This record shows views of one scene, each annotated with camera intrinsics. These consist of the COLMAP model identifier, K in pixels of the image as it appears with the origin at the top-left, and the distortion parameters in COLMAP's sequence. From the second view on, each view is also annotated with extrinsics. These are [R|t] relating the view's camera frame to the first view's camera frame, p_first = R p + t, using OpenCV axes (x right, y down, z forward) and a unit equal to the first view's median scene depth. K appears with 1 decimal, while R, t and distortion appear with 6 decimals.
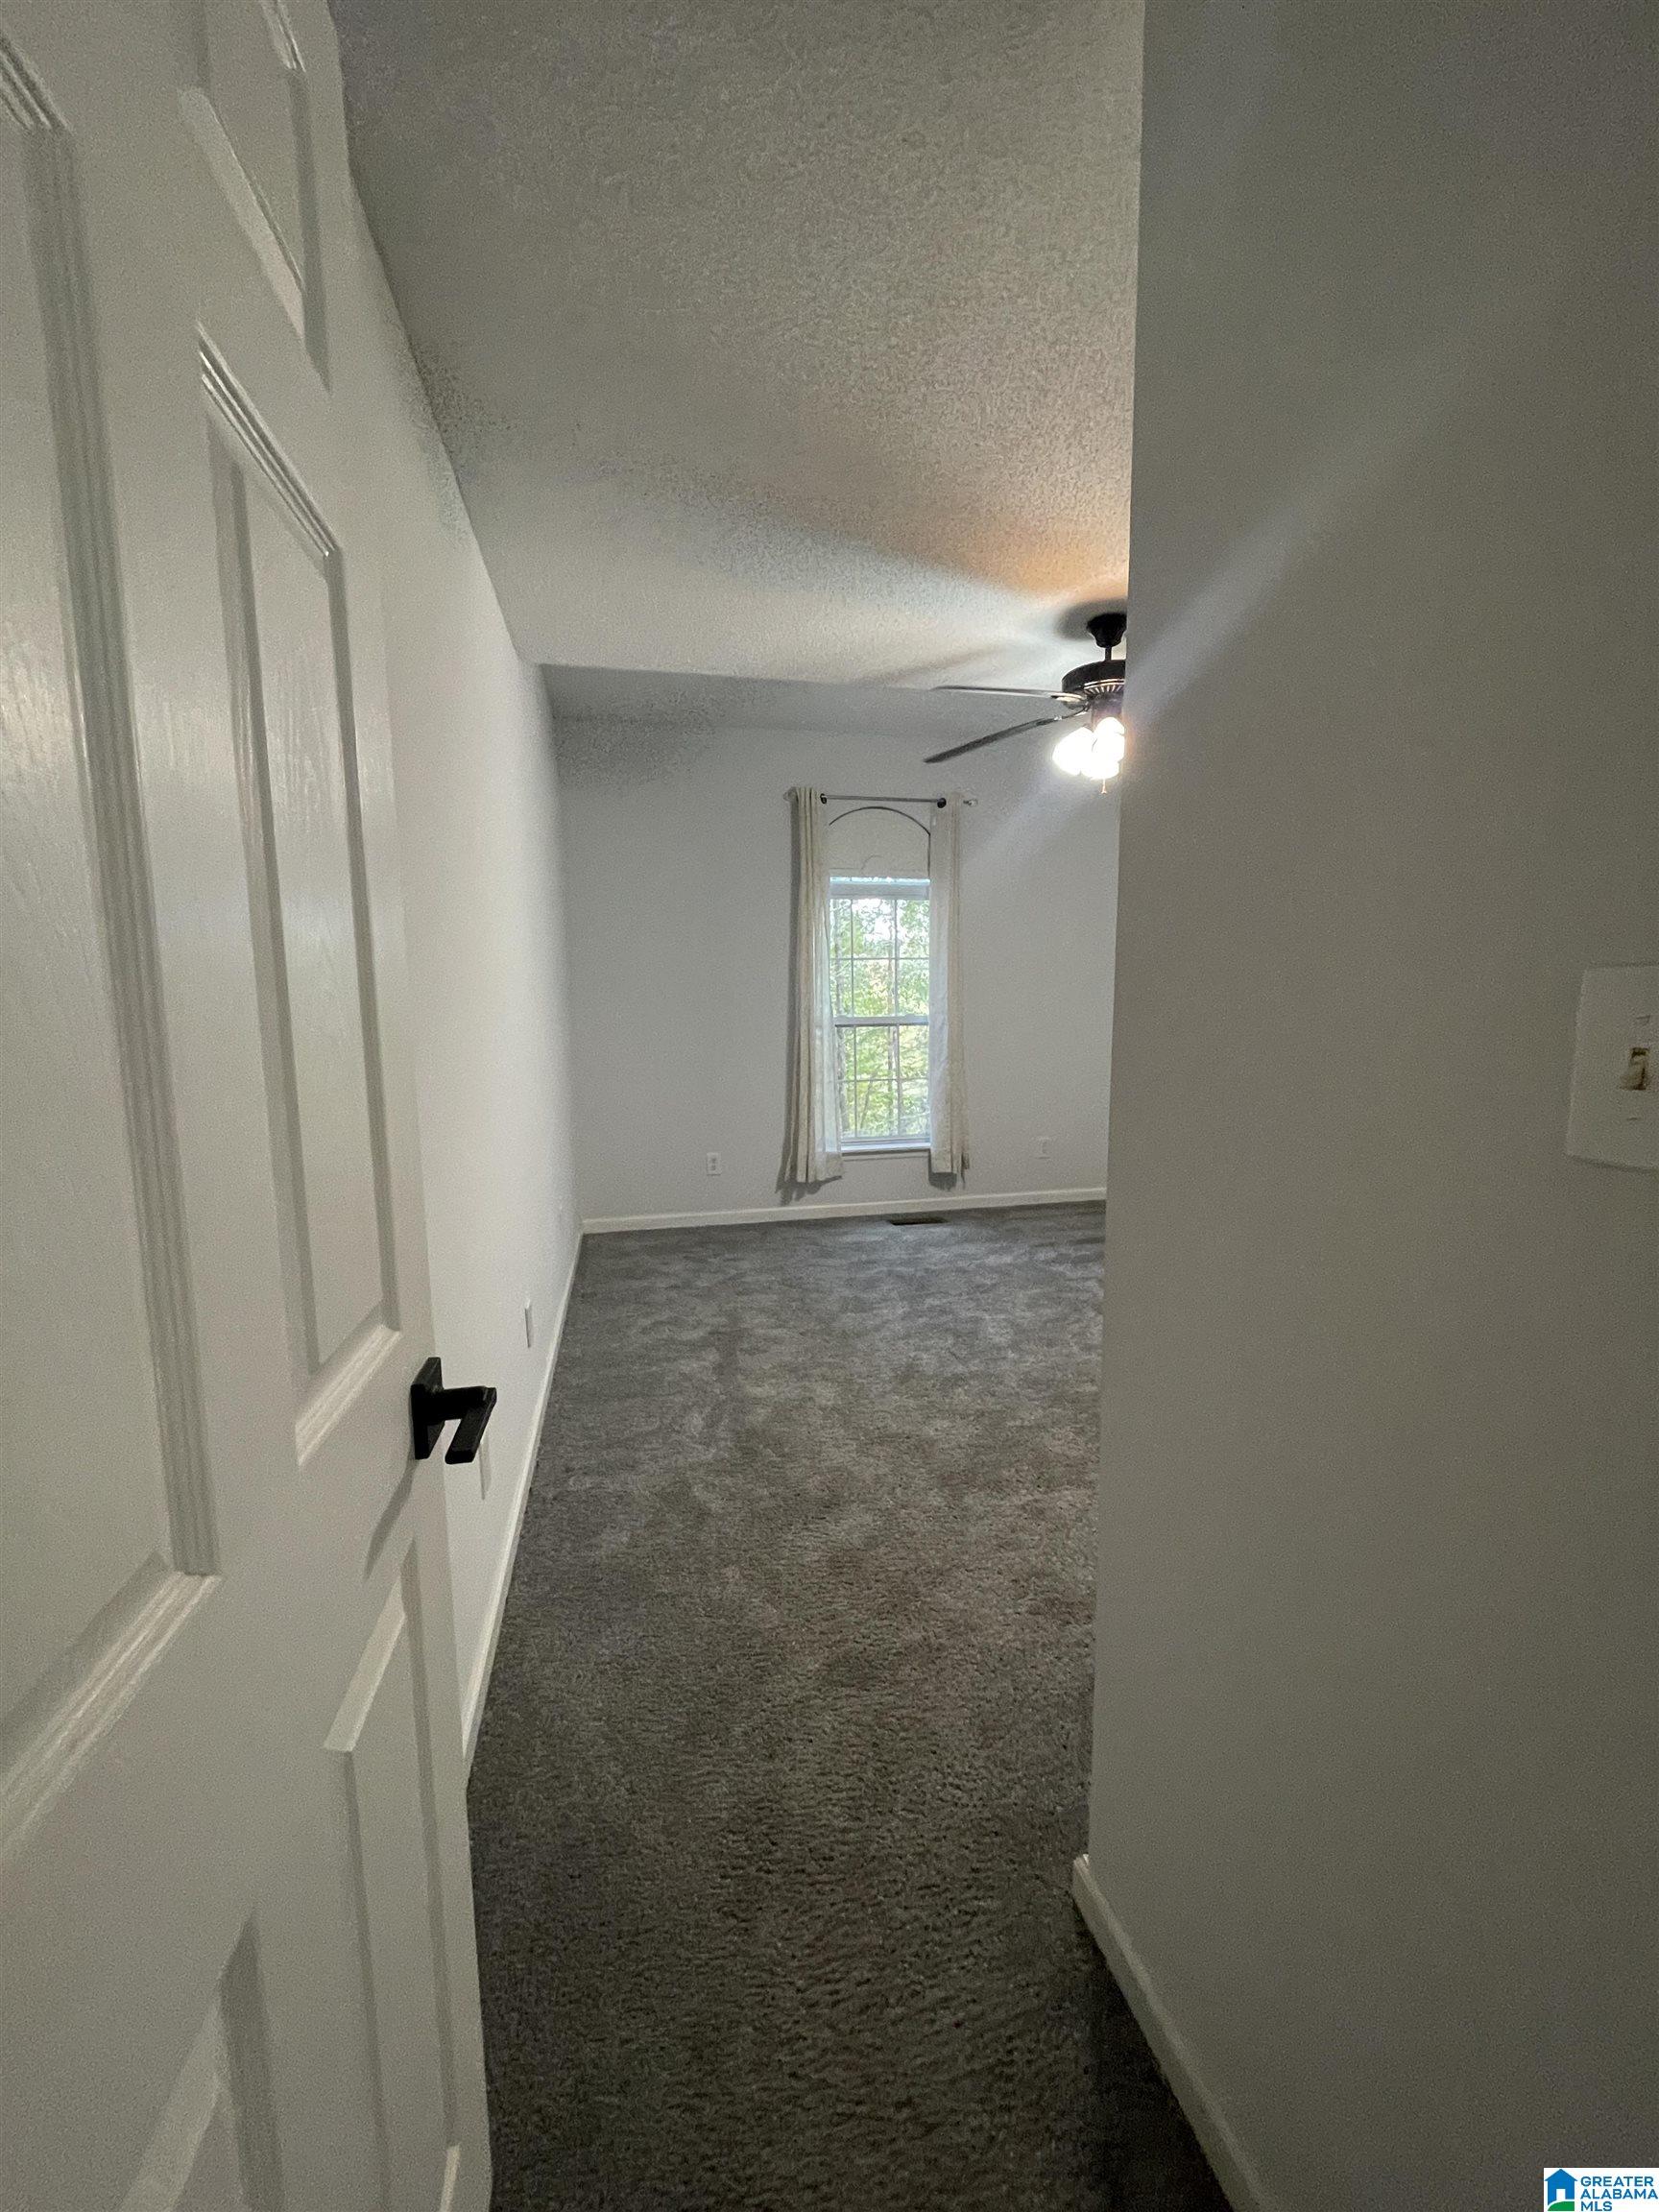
lens RADIAL K [[890.0, 0, 829.5], [0, 890.0, 1106.0], [0, 0, 1]] dist [-0.002786, 0.000413]
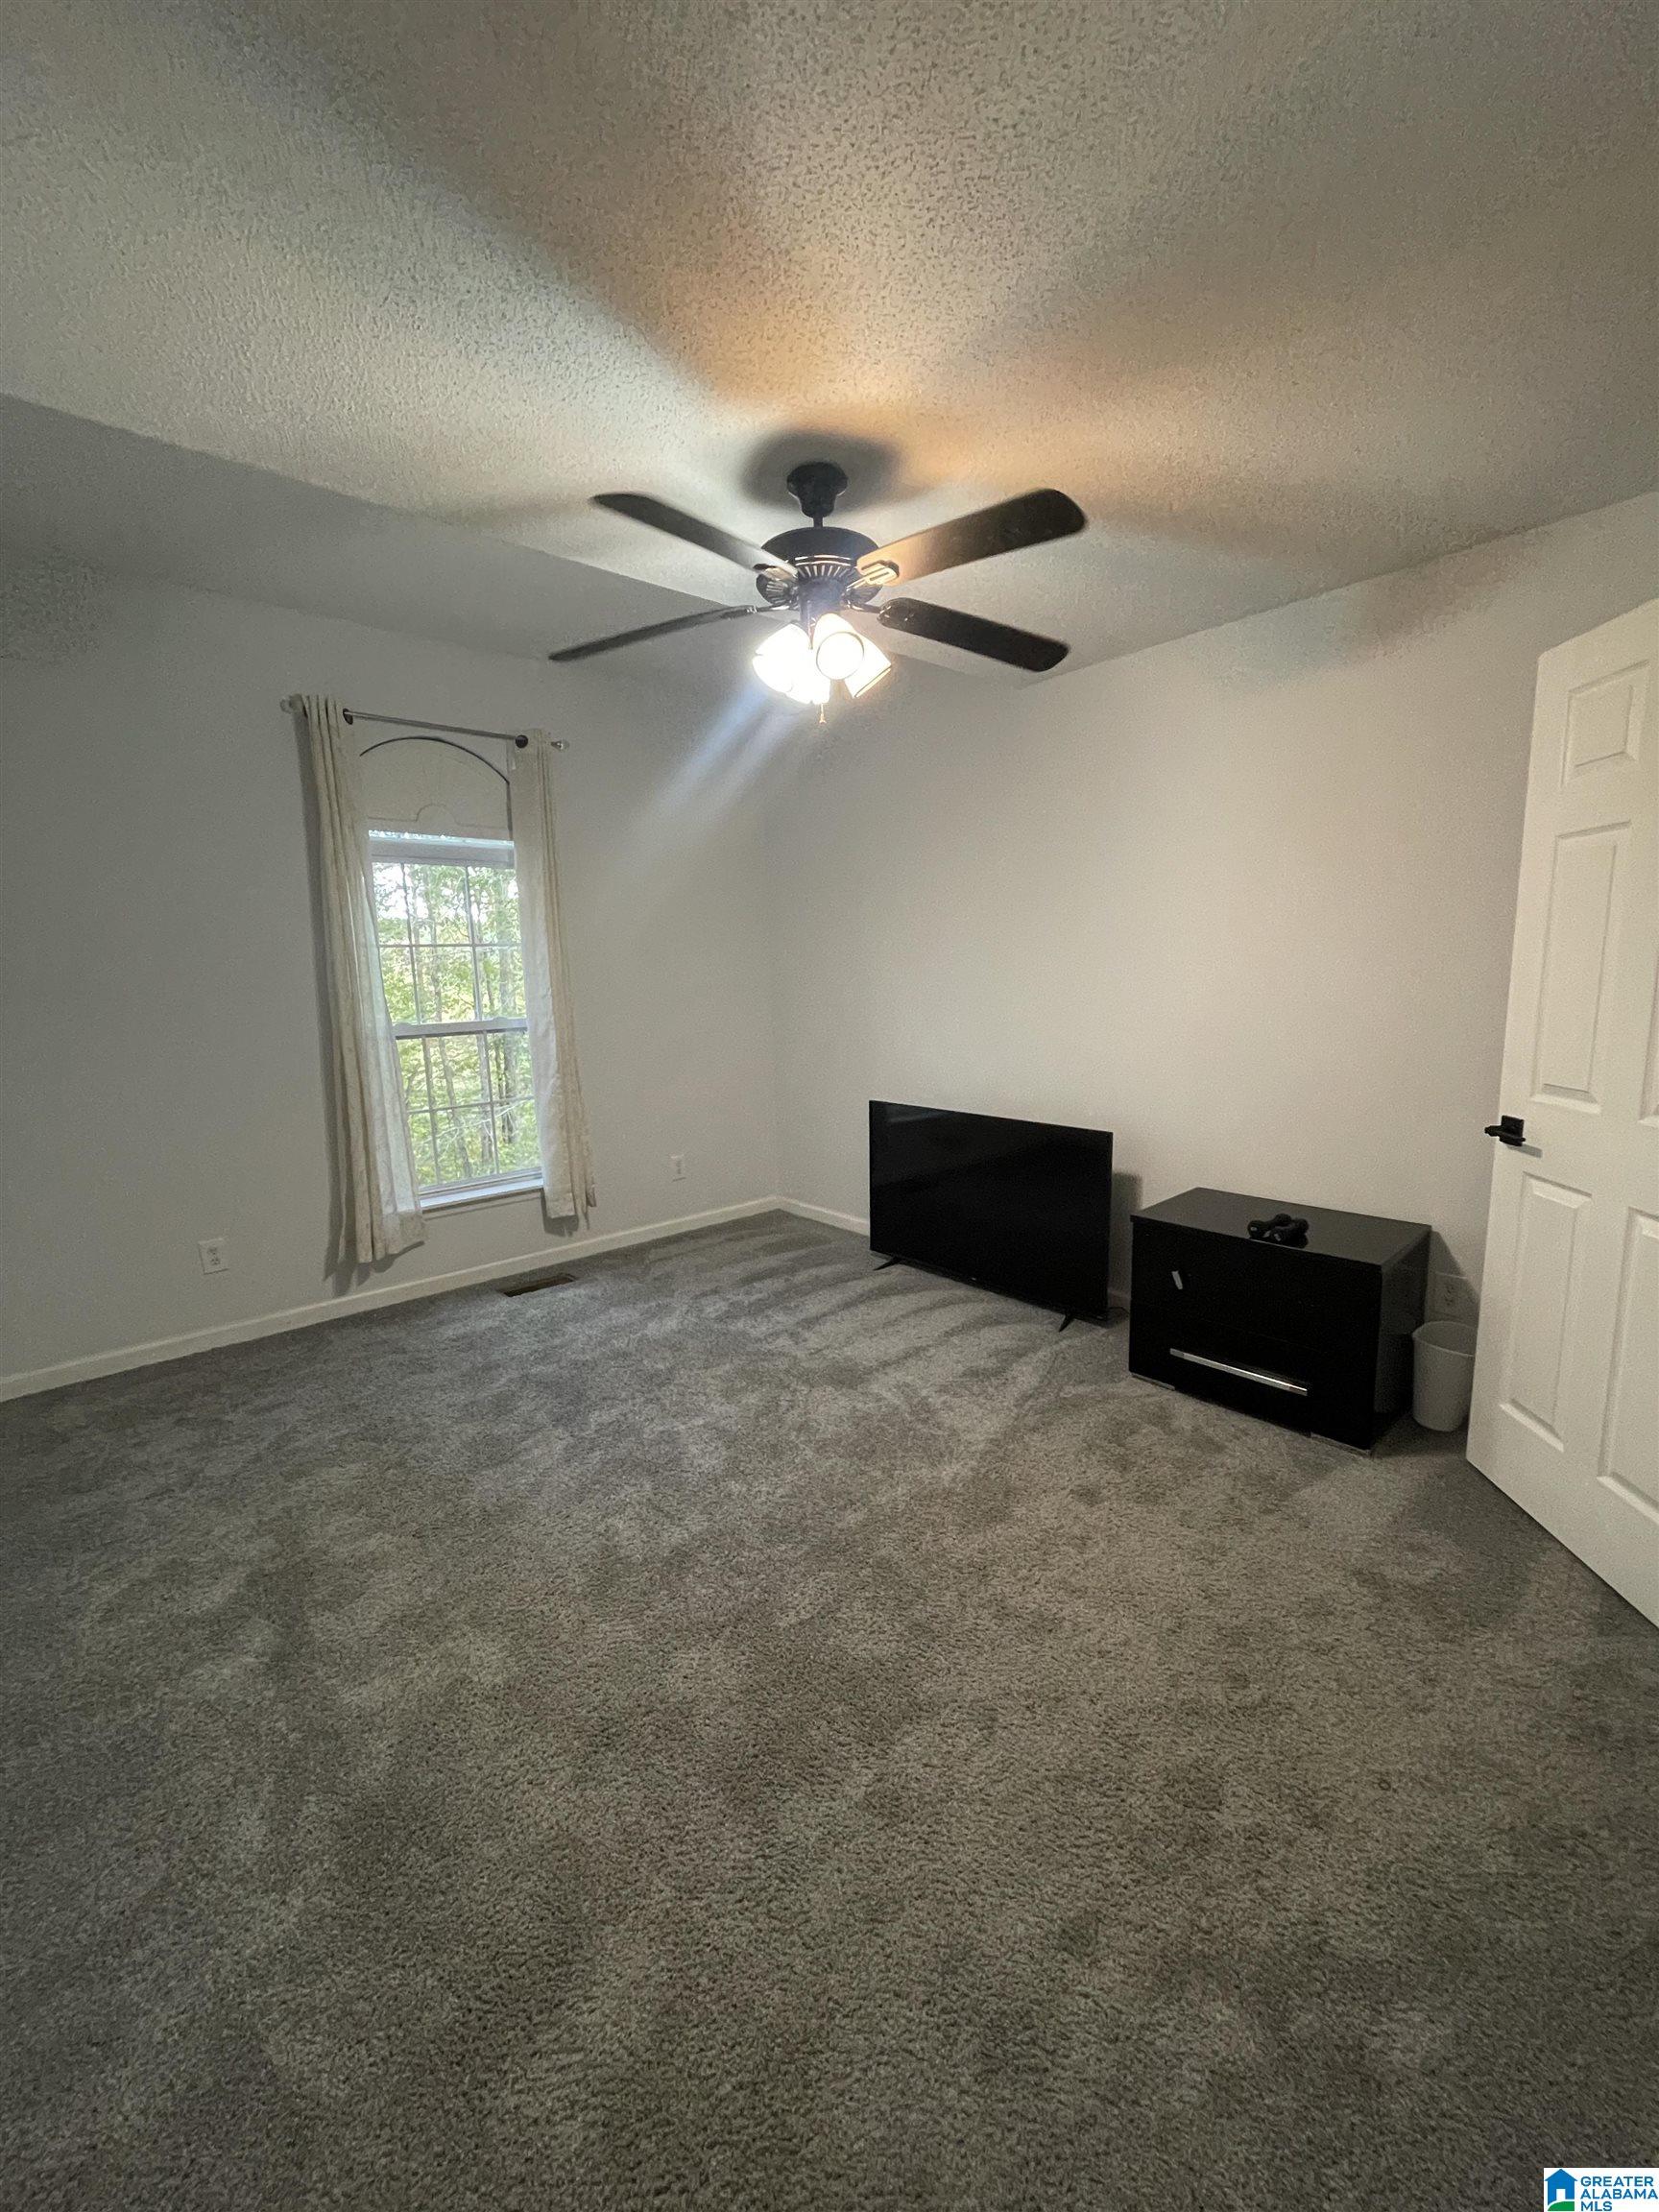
lens RADIAL K [[890.0, 0, 829.5], [0, 890.0, 1106.0], [0, 0, 1]] dist [-0.002786, 0.000413]
pose [[0.876915, -0.086605, 0.472780, -0.039061], [0.076014, 0.996243, 0.041502, -0.047995], [-0.474597, -0.000456, 0.880203, 0.245511]]
